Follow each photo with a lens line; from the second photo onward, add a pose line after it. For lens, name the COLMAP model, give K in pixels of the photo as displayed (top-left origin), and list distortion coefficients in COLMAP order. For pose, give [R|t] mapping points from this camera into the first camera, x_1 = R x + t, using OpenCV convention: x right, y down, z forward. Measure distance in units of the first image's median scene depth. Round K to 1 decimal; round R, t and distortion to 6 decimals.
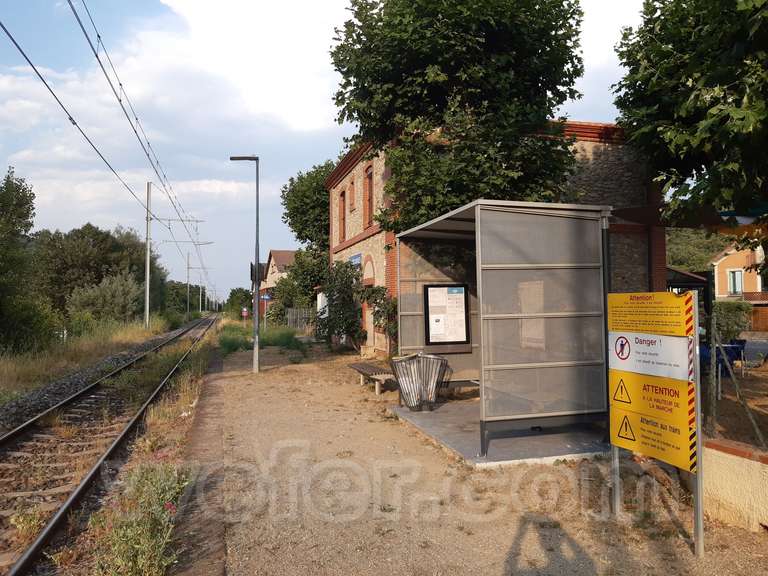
lens RADIAL K [[603.9, 0, 382.9], [0, 603.9, 287.6], [0, 0, 1]] dist [0.028008, -0.038691]
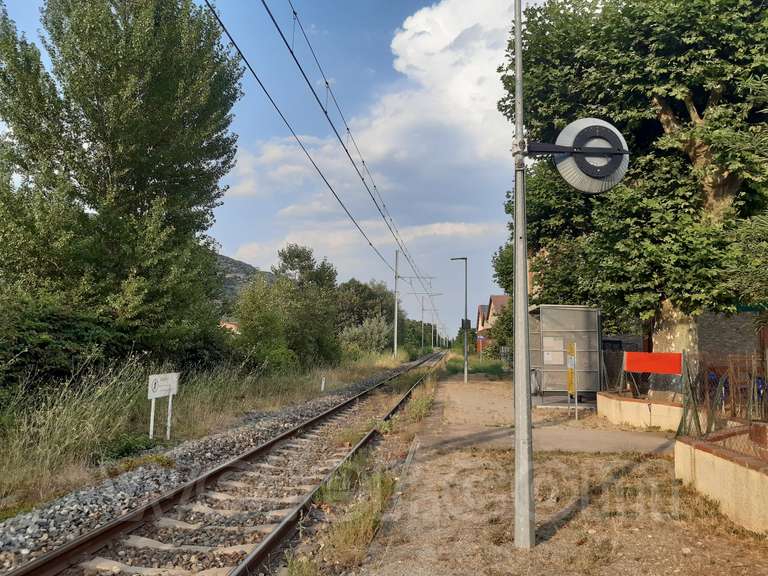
lens RADIAL K [[603.9, 0, 381.6], [0, 603.9, 284.2], [0, 0, 1]] dist [0.028008, -0.038691]
pose [[0.930148, -0.013925, -0.366921, 0.091413], [-0.010910, 0.997791, -0.065523, -0.010370], [0.367023, 0.064949, 0.927942, -0.315922]]
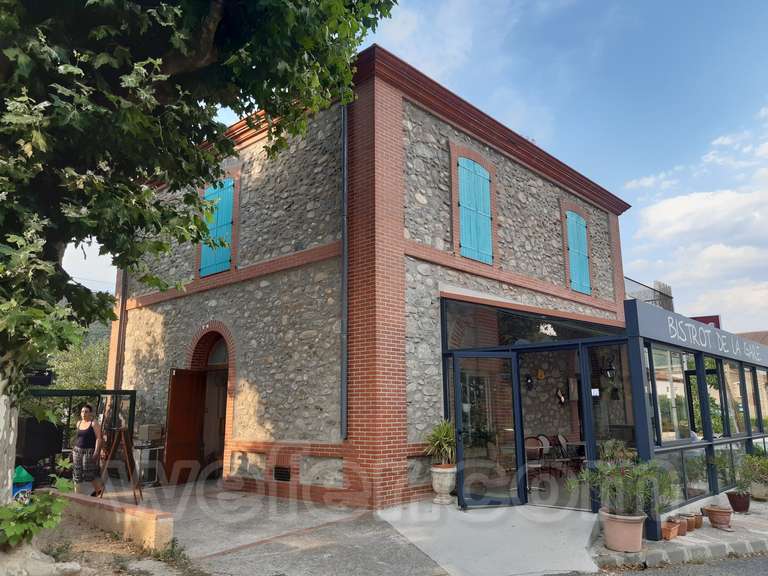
lens RADIAL K [[603.9, 0, 383.8], [0, 603.9, 289.2], [0, 0, 1]] dist [0.028008, -0.038691]
pose [[0.537087, -0.168458, -0.826535, 0.518223], [0.036988, 0.983616, -0.176439, 0.018333], [0.842716, 0.064191, 0.534518, 0.449052]]
